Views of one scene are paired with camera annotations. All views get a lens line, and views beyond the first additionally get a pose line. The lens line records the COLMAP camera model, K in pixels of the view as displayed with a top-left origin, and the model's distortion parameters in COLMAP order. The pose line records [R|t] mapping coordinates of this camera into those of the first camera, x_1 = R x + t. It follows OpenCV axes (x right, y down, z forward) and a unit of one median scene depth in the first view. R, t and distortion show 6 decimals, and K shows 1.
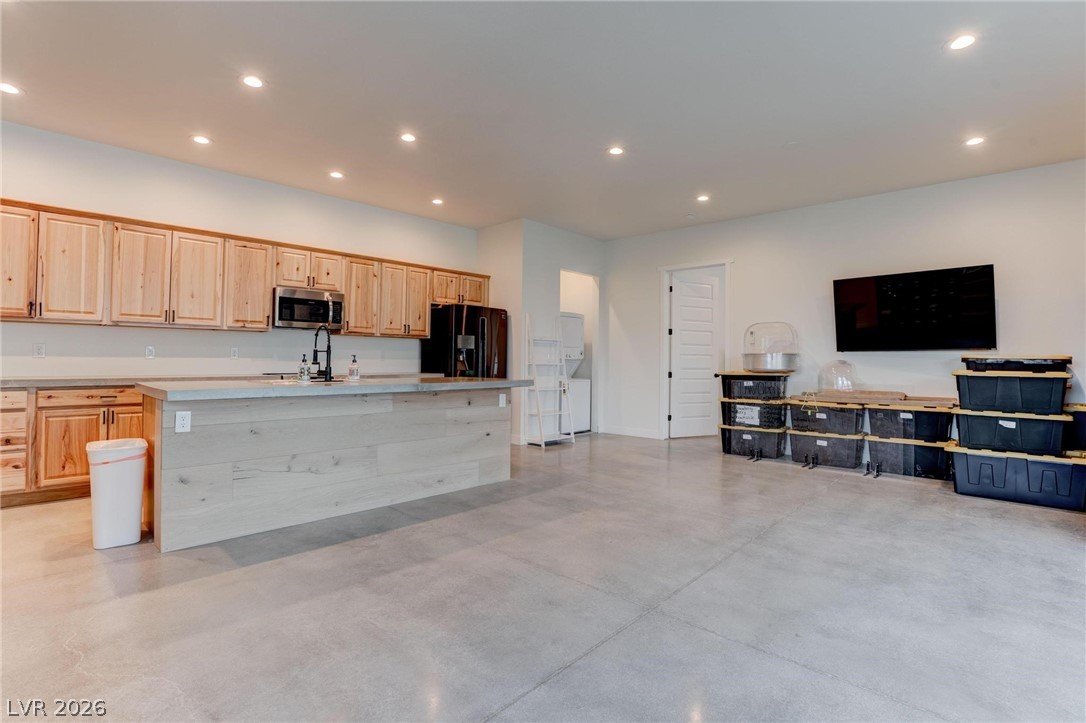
lens RADIAL K [[511.6, 0, 538.1], [0, 511.6, 359.8], [0, 0, 1]] dist [-0.074864, 0.018065]
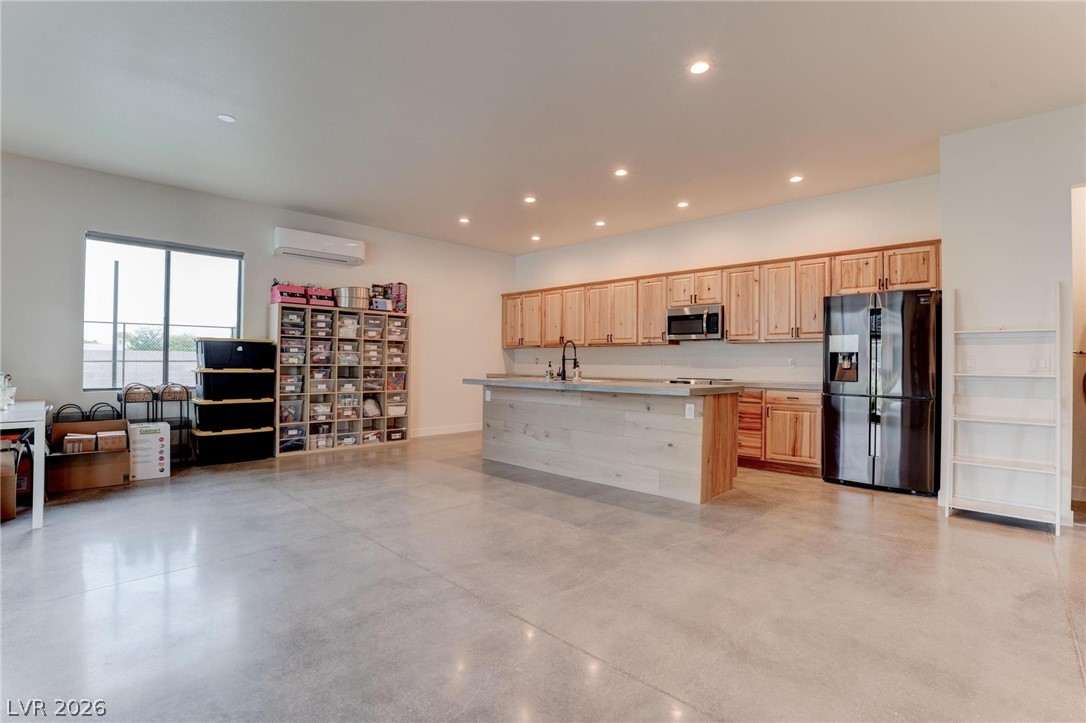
lens RADIAL K [[511.6, 0, 538.1], [0, 511.6, 359.8], [0, 0, 1]] dist [-0.074864, 0.018065]
pose [[-0.023549, -0.015761, -0.999598, 0.873002], [-0.008819, 0.999840, -0.015557, 0.006757], [0.999684, 0.008449, -0.023684, 0.808218]]
